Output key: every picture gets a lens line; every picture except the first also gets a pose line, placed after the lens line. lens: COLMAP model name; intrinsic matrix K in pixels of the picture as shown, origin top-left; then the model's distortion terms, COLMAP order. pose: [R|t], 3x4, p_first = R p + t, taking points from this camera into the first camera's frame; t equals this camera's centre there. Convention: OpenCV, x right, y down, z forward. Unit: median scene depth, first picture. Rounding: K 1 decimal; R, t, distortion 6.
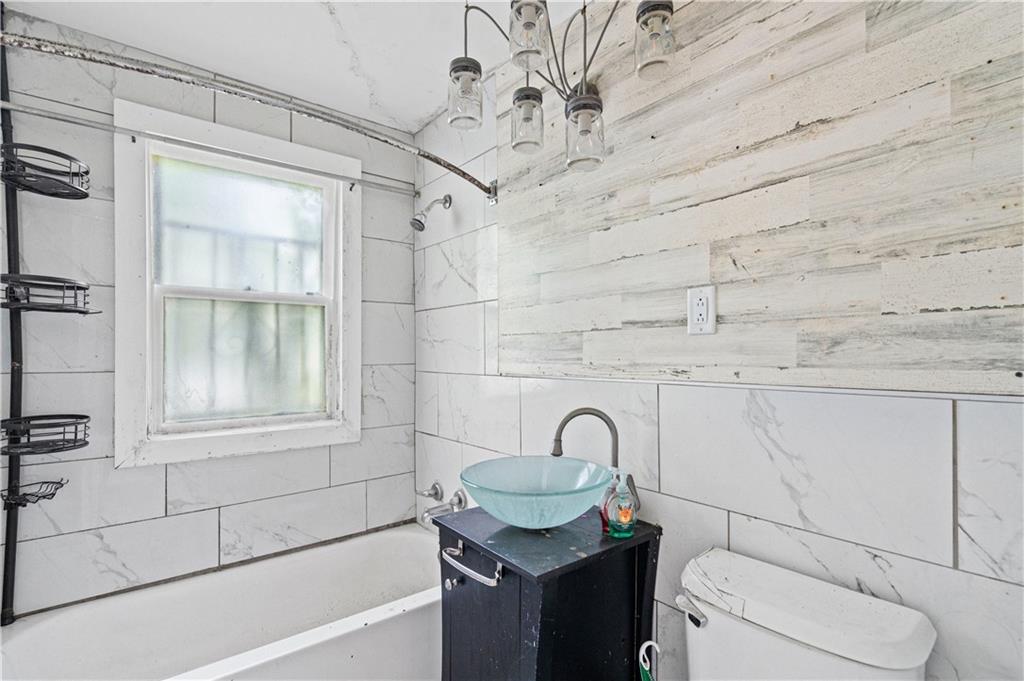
lens RADIAL K [[476.7, 0, 512.3], [0, 476.7, 345.6], [0, 0, 1]] dist [0.000714, -0.001420]
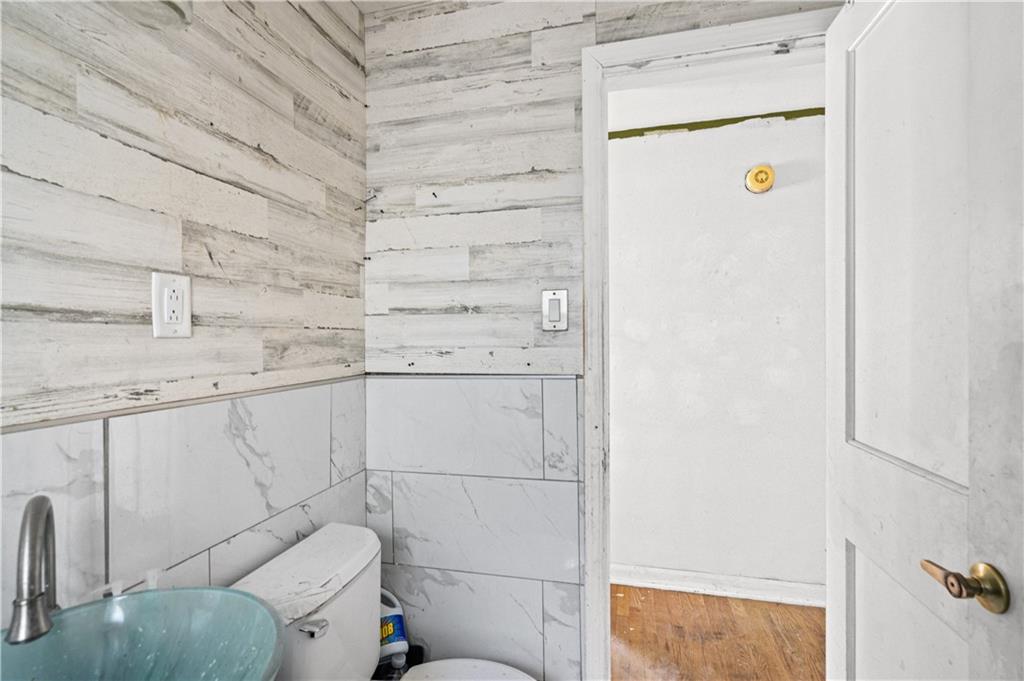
lens RADIAL K [[476.7, 0, 510.9], [0, 476.7, 341.5], [0, 0, 1]] dist [0.000714, -0.001420]
pose [[-0.604896, 0.009509, 0.796248, -0.568439], [0.003311, 0.999950, -0.009426, -0.010068], [-0.796298, -0.003066, -0.604897, 1.137067]]
